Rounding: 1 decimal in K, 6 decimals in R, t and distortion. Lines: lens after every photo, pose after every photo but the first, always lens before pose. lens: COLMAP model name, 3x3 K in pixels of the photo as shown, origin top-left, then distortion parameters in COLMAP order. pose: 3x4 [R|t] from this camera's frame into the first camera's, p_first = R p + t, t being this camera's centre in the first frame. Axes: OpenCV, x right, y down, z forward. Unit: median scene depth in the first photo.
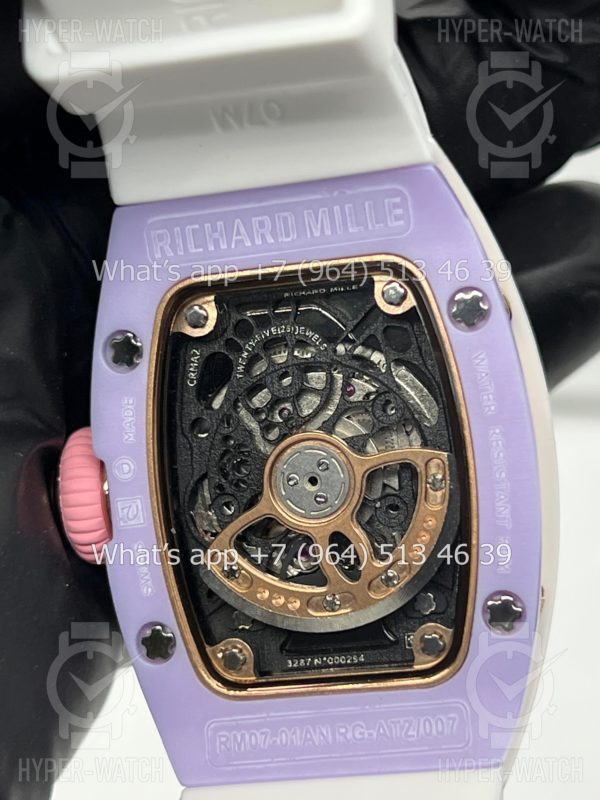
lens RADIAL K [[1936.3, 0, 300.0], [0, 1936.3, 400.0], [0, 0, 1]] dist [0.365178, -0.549118]
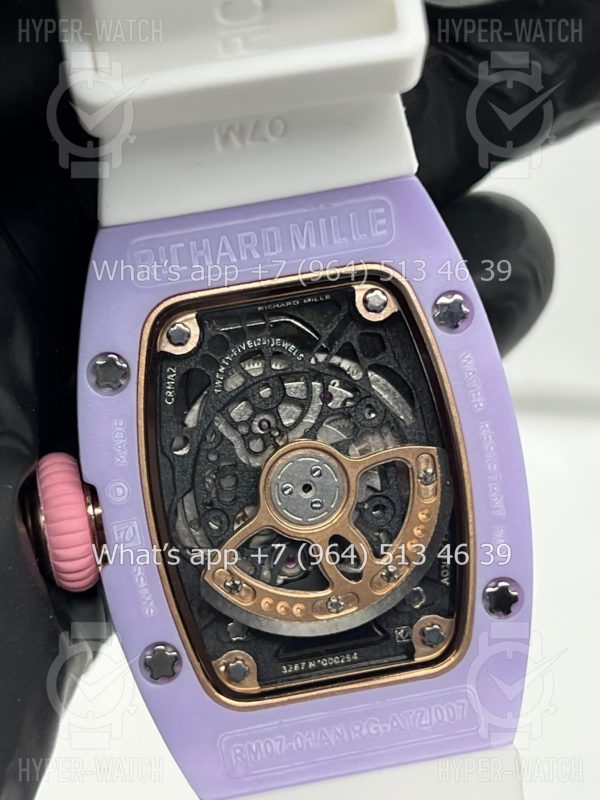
lens RADIAL K [[1936.3, 0, 300.0], [0, 1936.3, 400.0], [0, 0, 1]] dist [0.365178, -0.549118]
pose [[0.955310, -0.067244, 0.287856, -0.287048], [0.068760, 0.997621, 0.004852, -0.009841], [-0.287497, 0.015158, 0.957662, 0.021153]]
